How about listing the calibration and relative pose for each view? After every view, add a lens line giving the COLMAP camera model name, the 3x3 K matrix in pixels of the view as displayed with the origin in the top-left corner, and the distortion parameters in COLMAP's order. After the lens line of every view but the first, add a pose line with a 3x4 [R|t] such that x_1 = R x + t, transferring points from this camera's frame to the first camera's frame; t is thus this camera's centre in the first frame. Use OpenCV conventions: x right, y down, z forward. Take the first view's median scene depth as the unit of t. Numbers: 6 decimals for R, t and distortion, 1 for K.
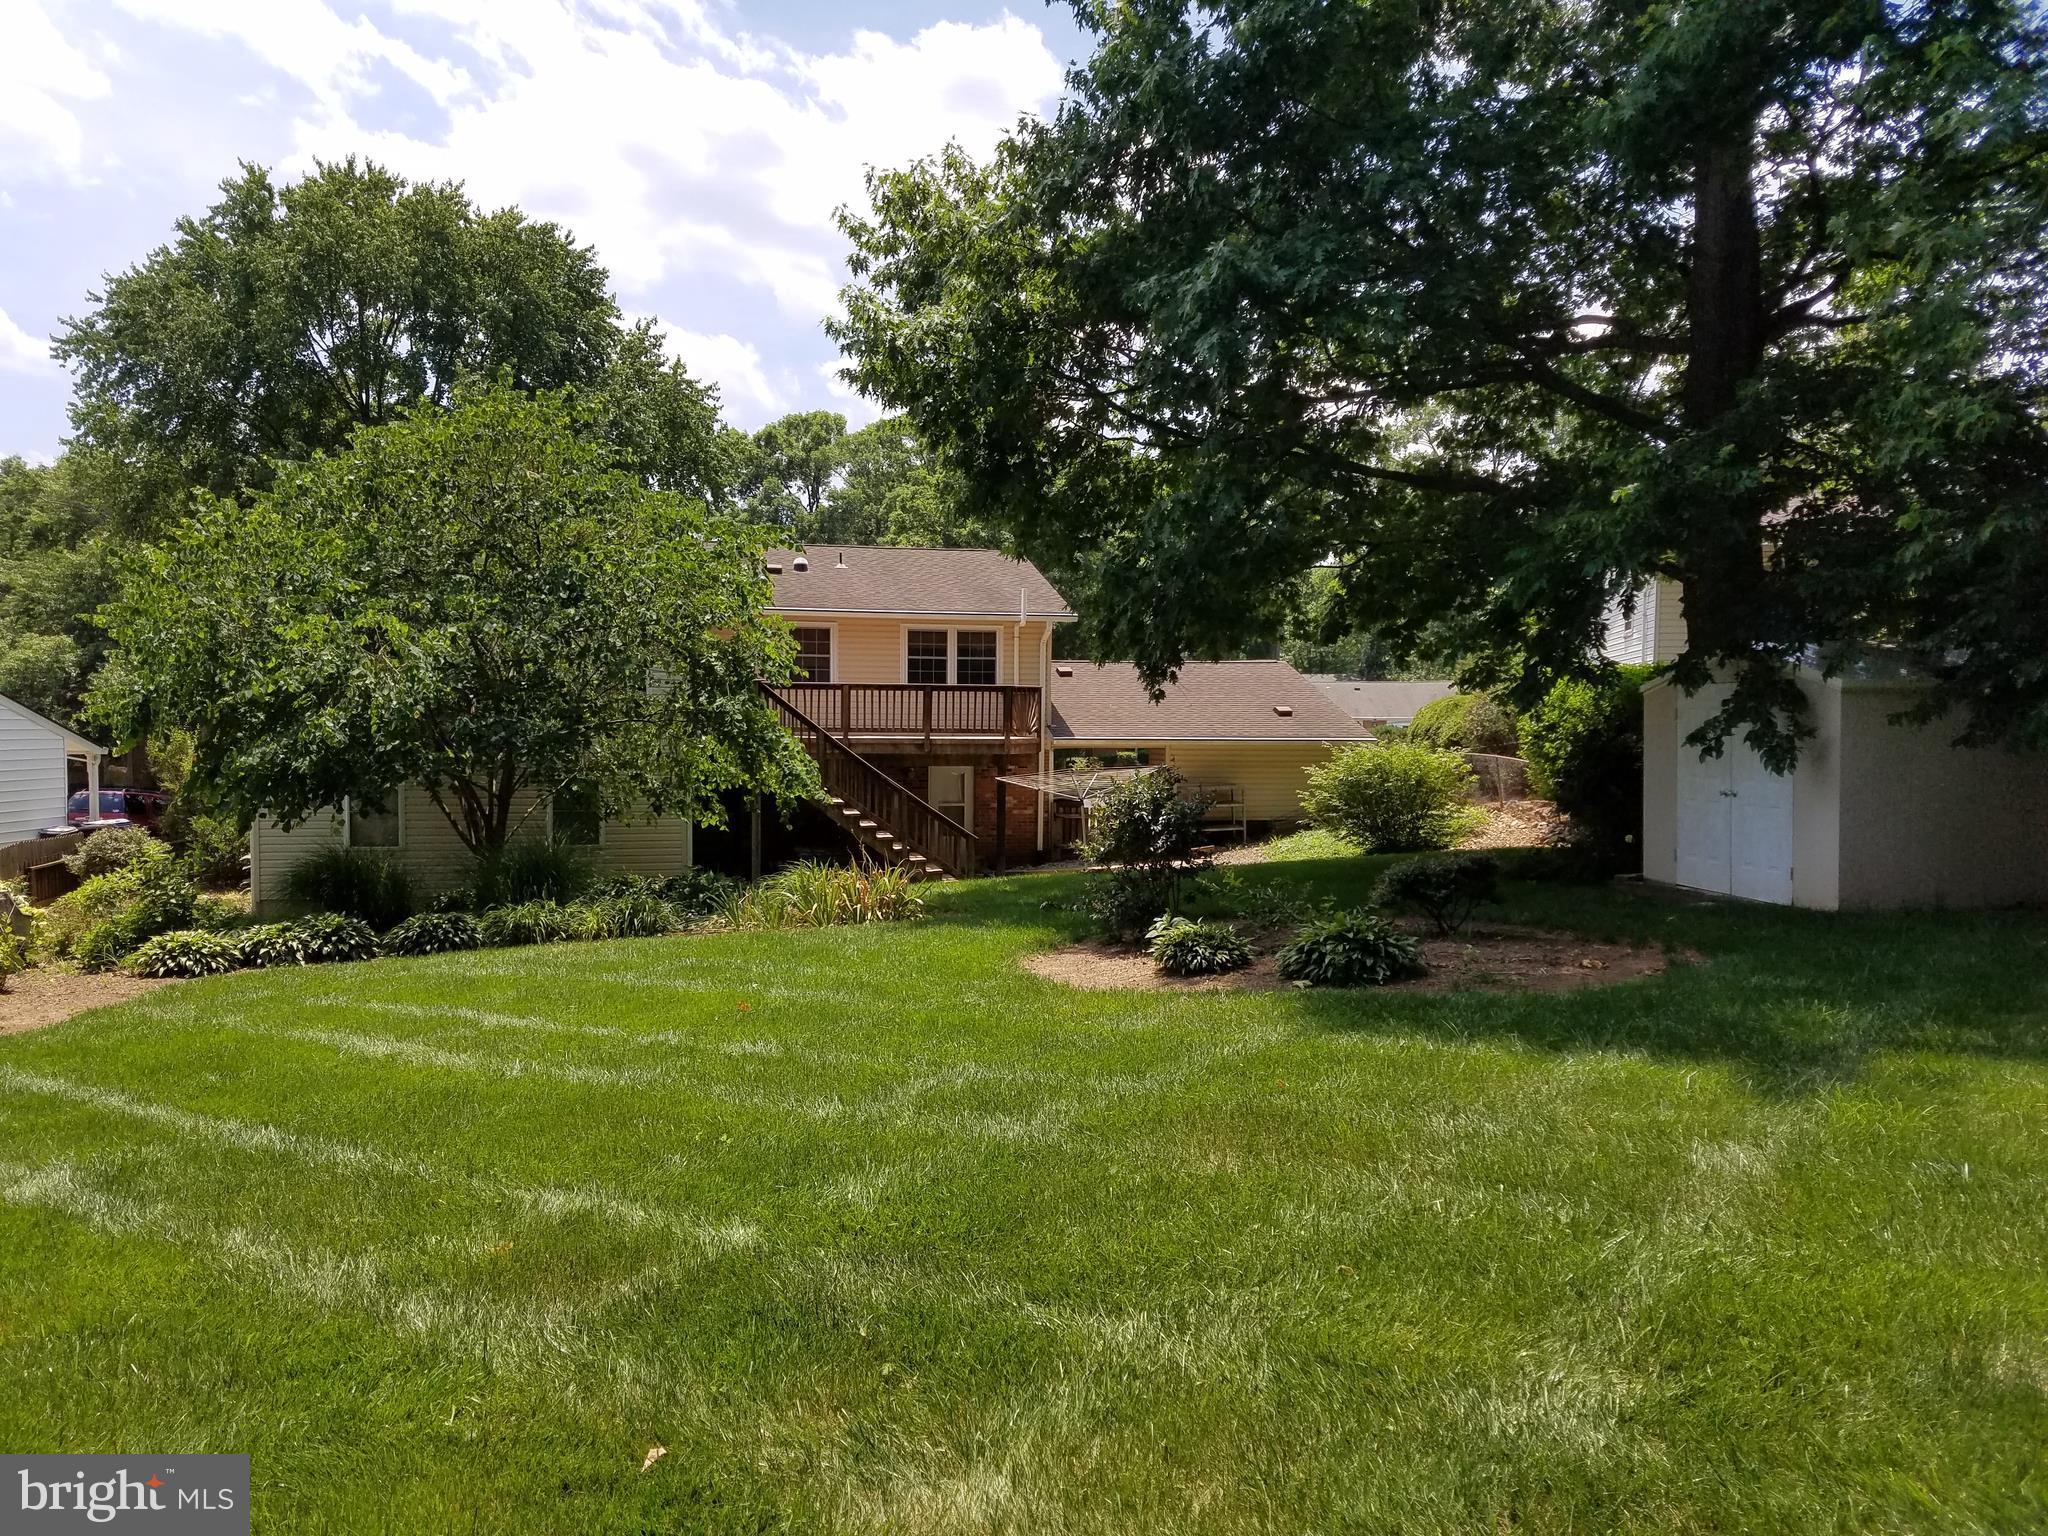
lens RADIAL K [[1561.0, 0, 1004.0], [0, 1561.0, 783.6], [0, 0, 1]] dist [0.184622, -0.289936]
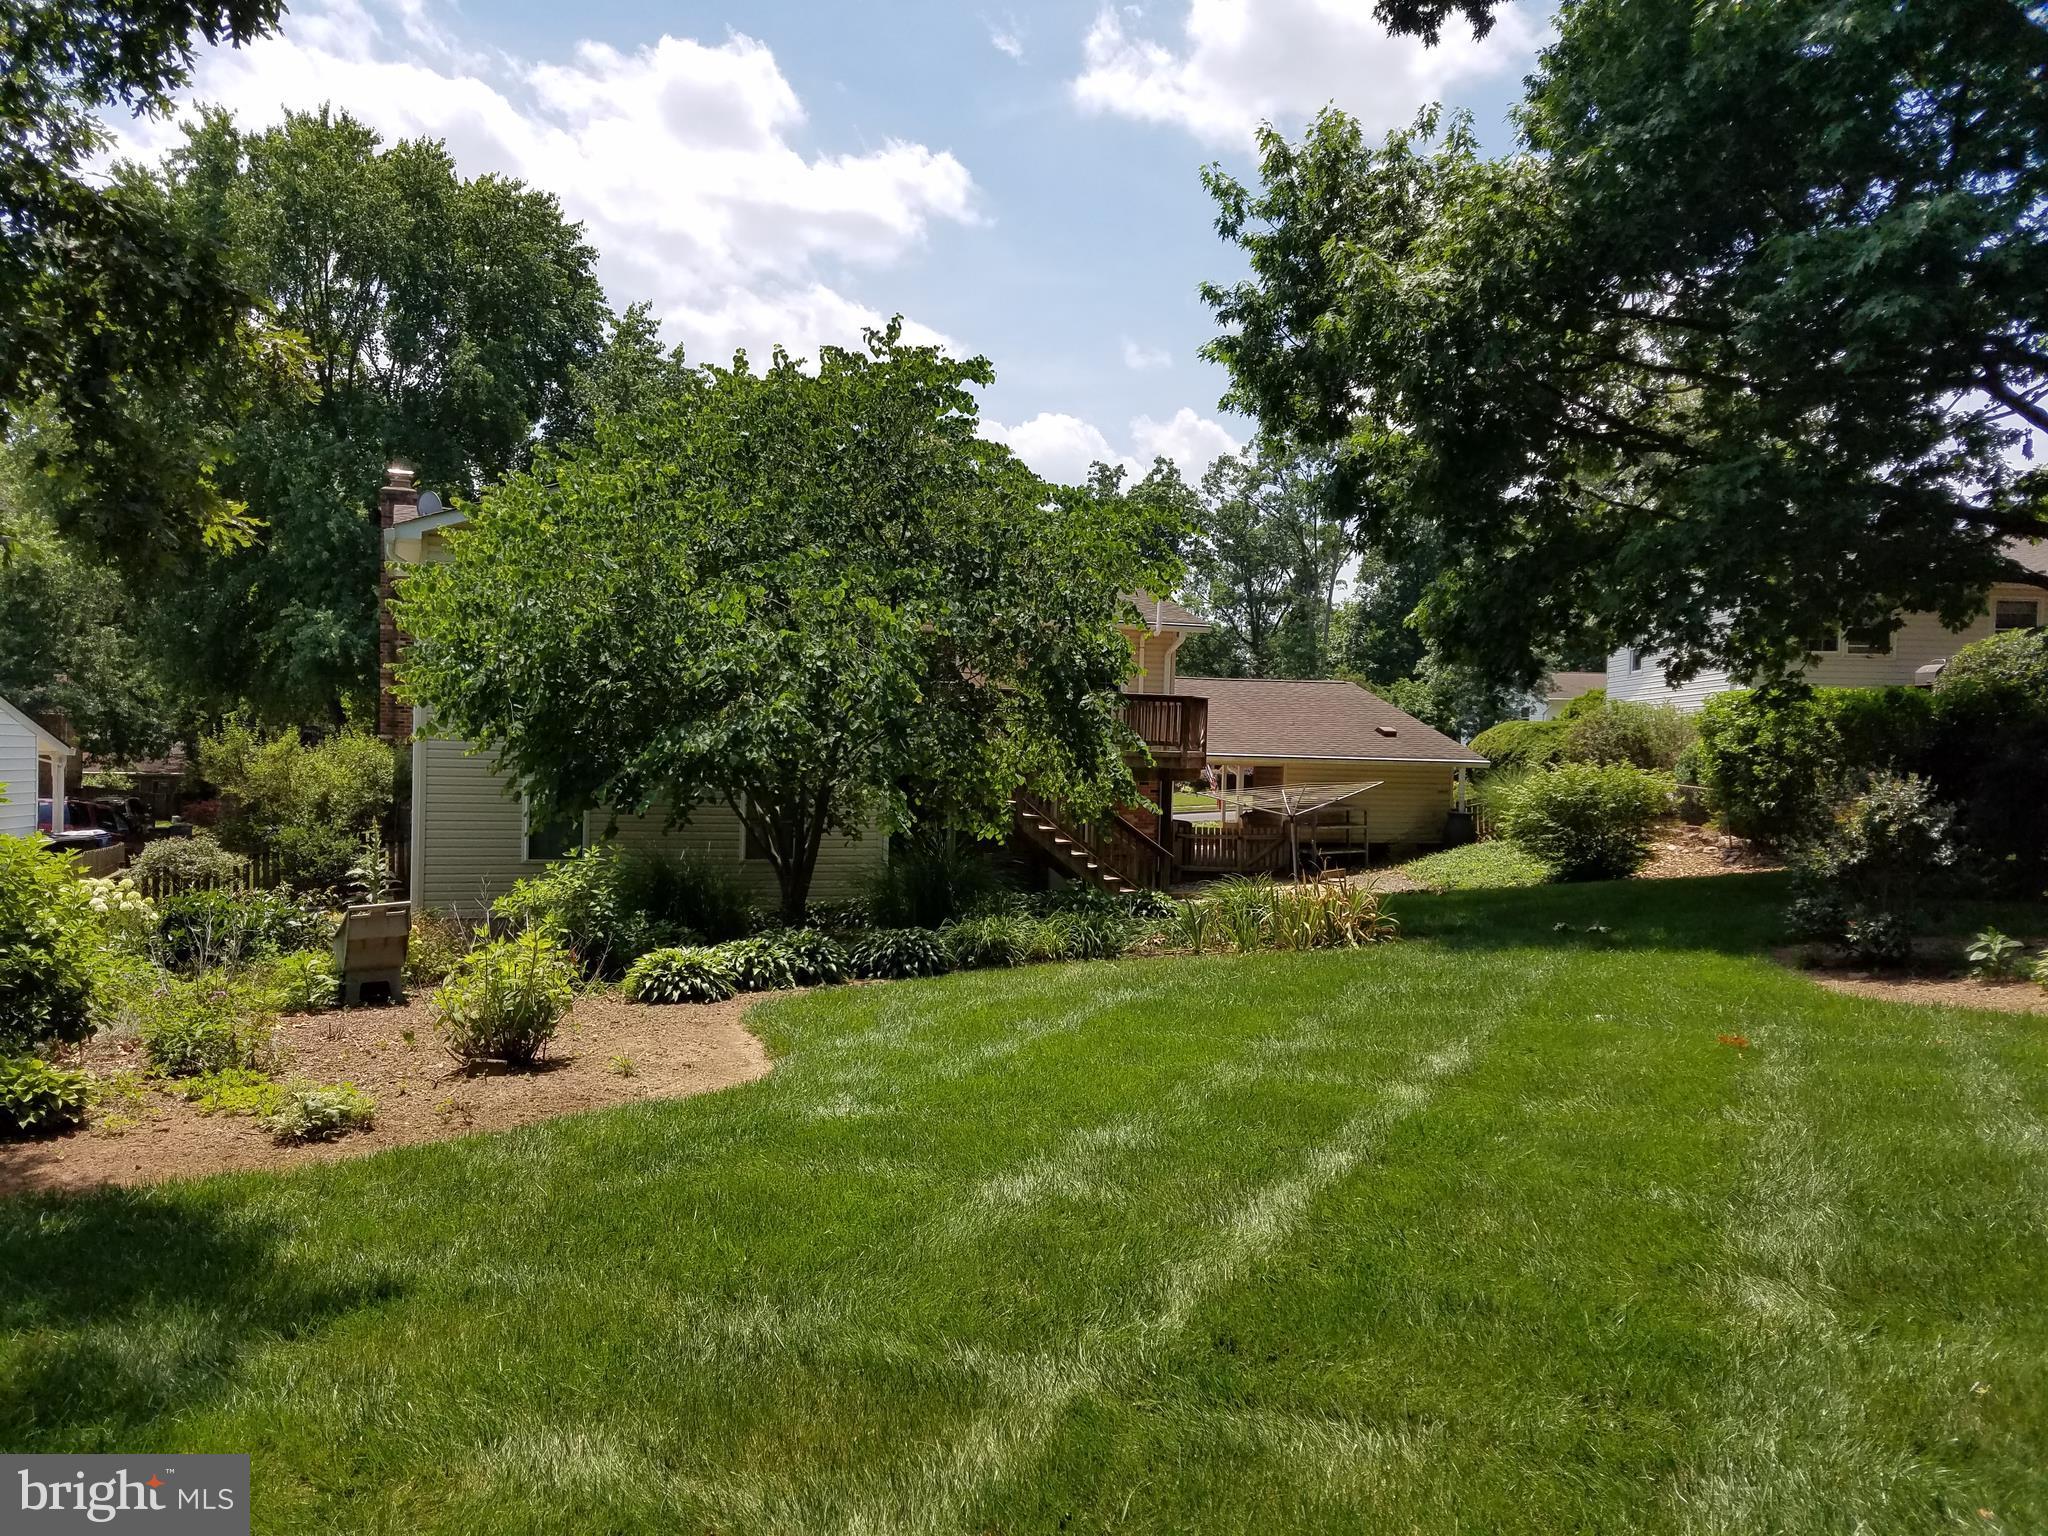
lens RADIAL K [[1561.0, 0, 1004.0], [0, 1561.0, 783.6], [0, 0, 1]] dist [0.184622, -0.289936]
pose [[0.989057, 0.015697, 0.146696, -0.244556], [-0.013007, 0.999730, -0.019277, 0.009940], [-0.146959, 0.017158, 0.988994, 0.079546]]
